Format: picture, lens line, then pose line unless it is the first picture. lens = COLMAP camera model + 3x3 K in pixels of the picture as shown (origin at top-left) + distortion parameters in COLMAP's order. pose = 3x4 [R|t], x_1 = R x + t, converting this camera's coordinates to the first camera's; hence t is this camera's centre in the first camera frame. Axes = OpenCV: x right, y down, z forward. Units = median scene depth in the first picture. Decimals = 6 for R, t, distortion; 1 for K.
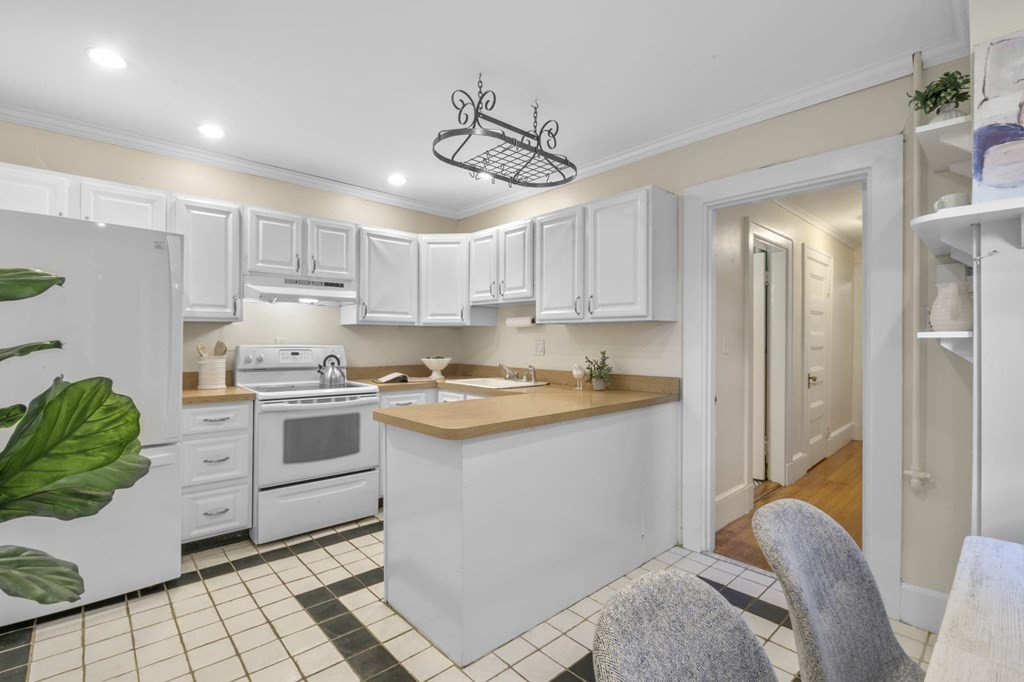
lens RADIAL K [[461.7, 0, 515.6], [0, 461.7, 342.5], [0, 0, 1]] dist [-0.014006, 0.001558]
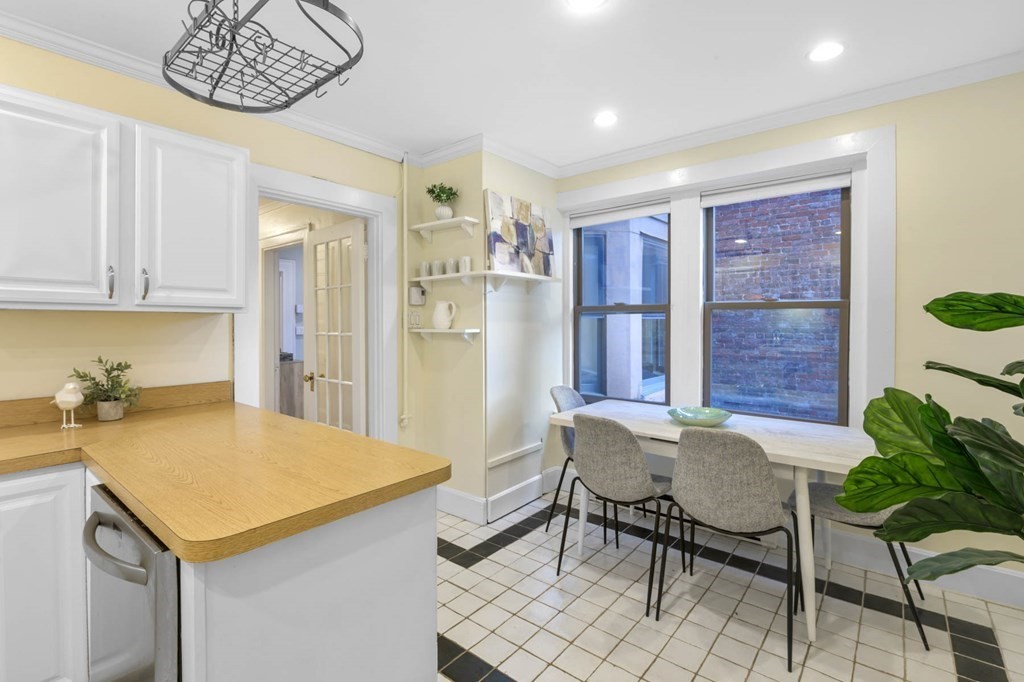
lens RADIAL K [[461.7, 0, 504.9], [0, 461.7, 328.1], [0, 0, 1]] dist [-0.014006, 0.001558]
pose [[-0.136221, -0.011850, 0.990608, -0.475397], [0.004022, 0.999914, 0.012514, -0.024190], [-0.990670, 0.005689, -0.136161, 0.526473]]
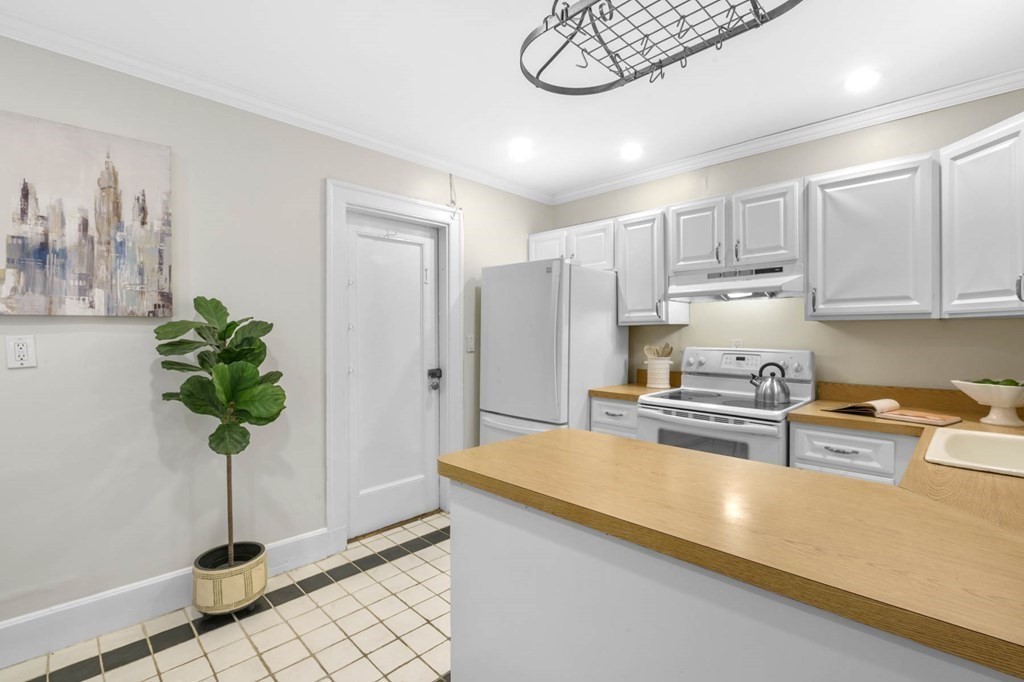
lens RADIAL K [[461.7, 0, 514.8], [0, 461.7, 335.4], [0, 0, 1]] dist [-0.014006, 0.001558]
pose [[0.045603, -0.000409, -0.998960, 0.358127], [-0.004140, 0.999991, -0.000598, -0.016640], [0.998951, 0.004163, 0.045601, 0.569943]]
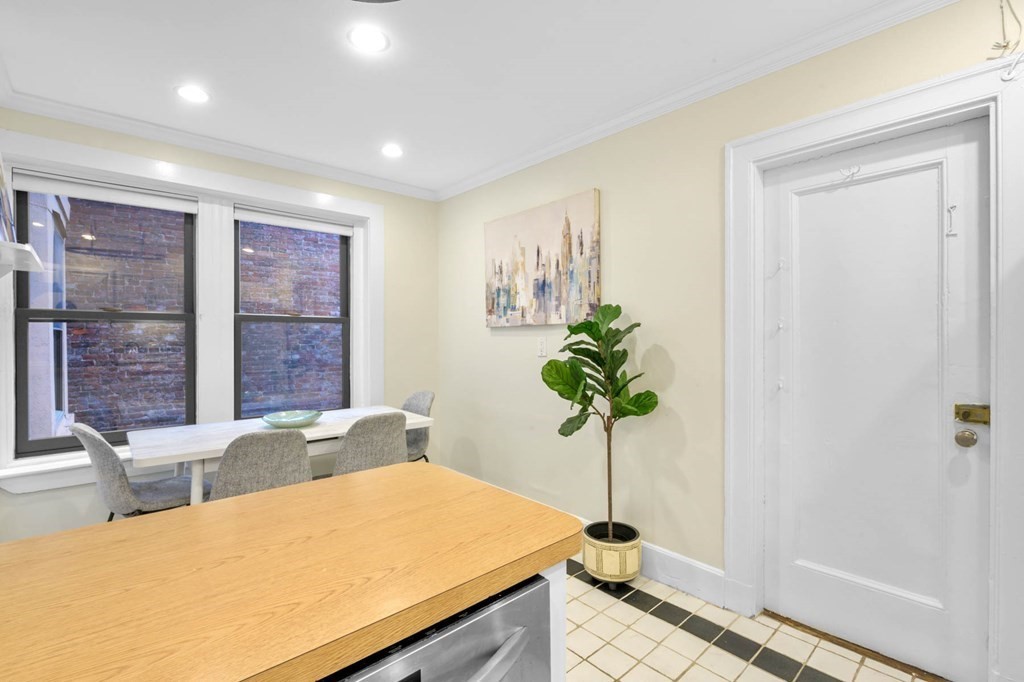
lens RADIAL K [[461.7, 0, 508.6], [0, 461.7, 339.8], [0, 0, 1]] dist [-0.014006, 0.001558]
pose [[-0.999902, 0.001265, 0.013955, -0.163586], [0.001413, 0.999943, 0.010619, -0.019123], [-0.013941, 0.010637, -0.999846, 0.939138]]
